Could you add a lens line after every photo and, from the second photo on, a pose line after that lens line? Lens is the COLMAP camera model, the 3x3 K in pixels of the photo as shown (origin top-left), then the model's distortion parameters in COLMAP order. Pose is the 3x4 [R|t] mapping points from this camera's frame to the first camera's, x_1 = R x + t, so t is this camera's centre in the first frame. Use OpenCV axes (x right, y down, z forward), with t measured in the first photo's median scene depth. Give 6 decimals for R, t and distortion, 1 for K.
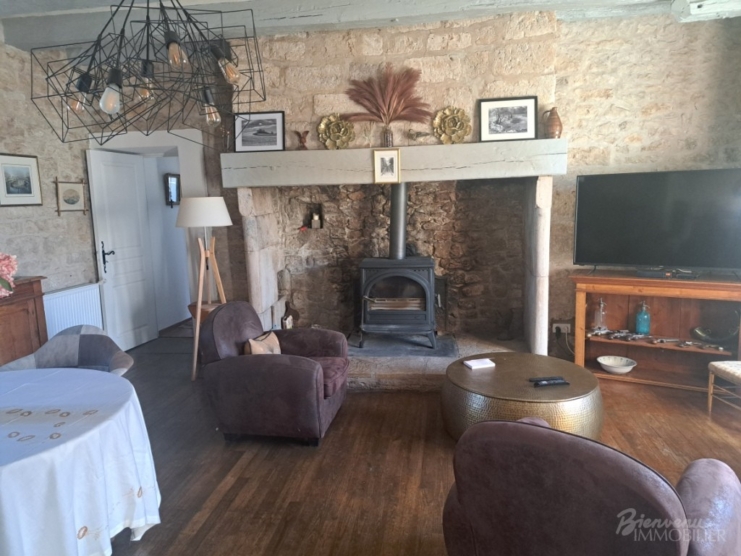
lens RADIAL K [[528.1, 0, 366.7], [0, 528.1, 280.0], [0, 0, 1]] dist [0.068604, -0.060572]
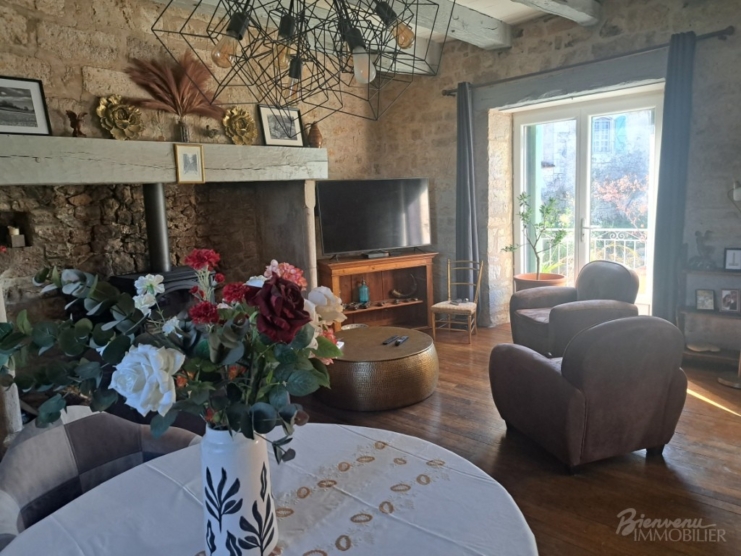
lens RADIAL K [[528.1, 0, 389.2], [0, 528.1, 278.9], [0, 0, 1]] dist [0.068604, -0.060572]
pose [[0.535783, -0.136131, 0.833309, -0.541662], [0.158949, 0.985534, 0.058801, -0.023356], [-0.829260, 0.100950, 0.549671, 0.242743]]
